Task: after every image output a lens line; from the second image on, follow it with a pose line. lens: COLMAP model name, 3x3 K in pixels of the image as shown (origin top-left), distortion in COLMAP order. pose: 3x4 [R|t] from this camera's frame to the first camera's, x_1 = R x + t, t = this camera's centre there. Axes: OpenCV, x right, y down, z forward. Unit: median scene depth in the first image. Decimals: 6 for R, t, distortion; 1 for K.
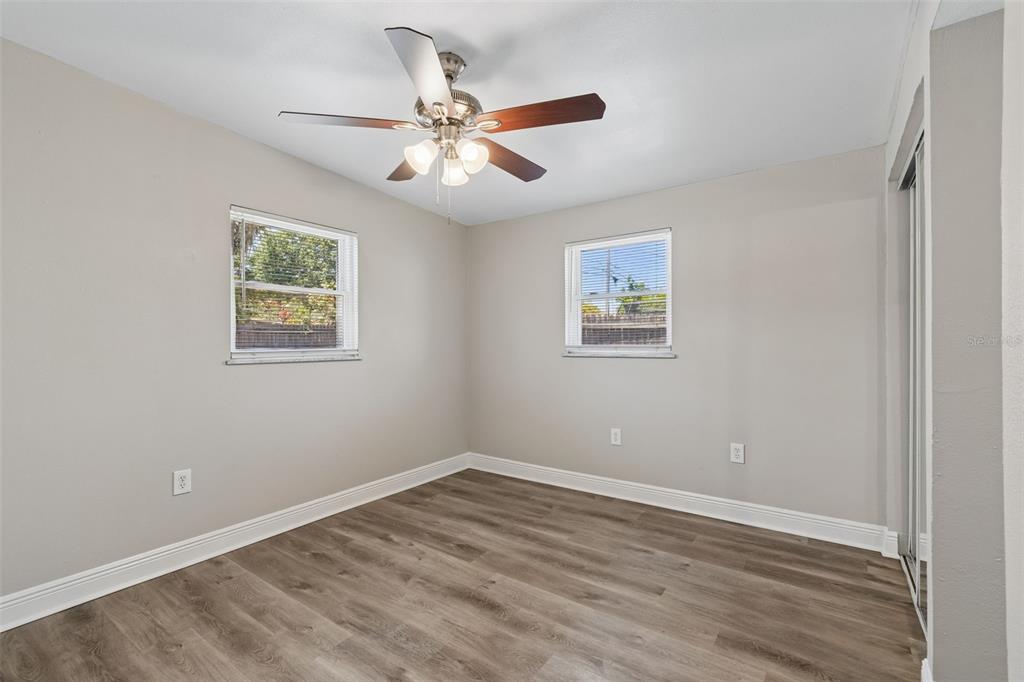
lens RADIAL K [[456.8, 0, 527.1], [0, 456.8, 348.0], [0, 0, 1]] dist [0.002939, -0.001255]
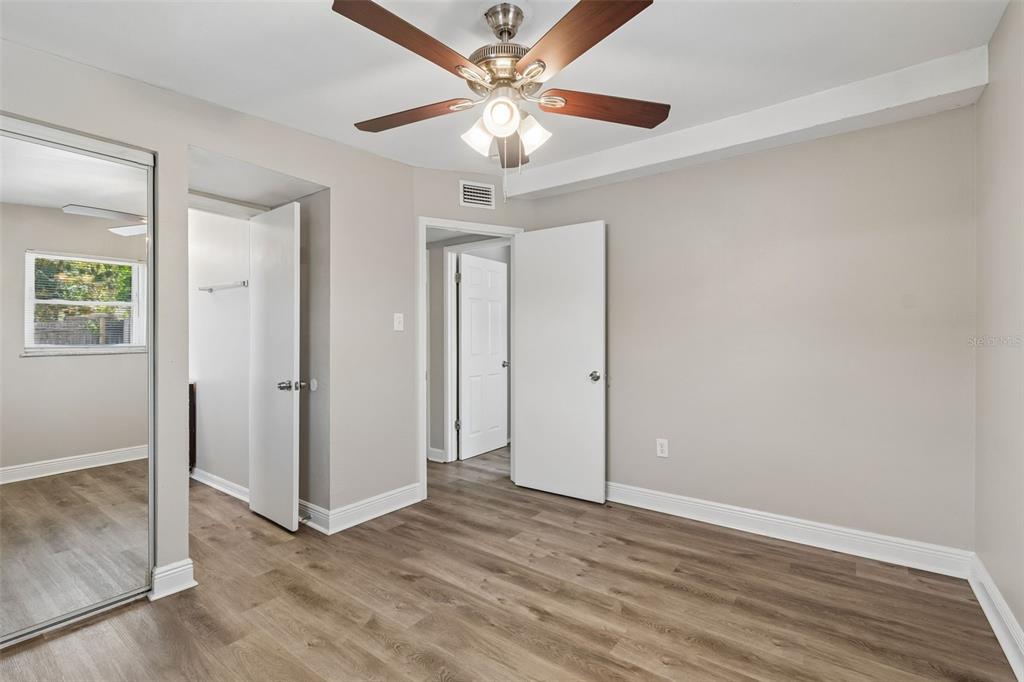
lens RADIAL K [[456.8, 0, 518.9], [0, 456.8, 336.1], [0, 0, 1]] dist [0.002939, -0.001255]
pose [[-0.999238, 0.005471, 0.038651, -0.170362], [0.005959, 0.999904, 0.012526, -0.020848], [-0.038579, 0.012747, -0.999174, 1.392645]]
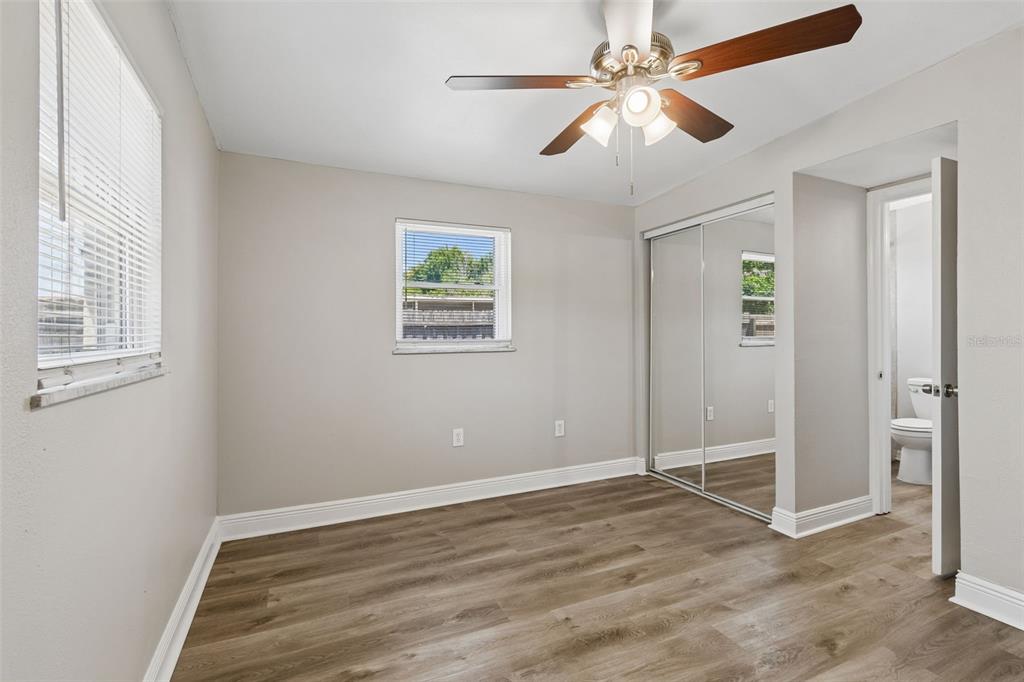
lens RADIAL K [[456.8, 0, 512.2], [0, 456.8, 335.9], [0, 0, 1]] dist [0.002939, -0.001255]
pose [[0.513569, 0.004748, 0.858035, -0.742719], [0.016864, 0.999736, -0.015627, 0.004233], [-0.857883, 0.022496, 0.513353, 0.565341]]
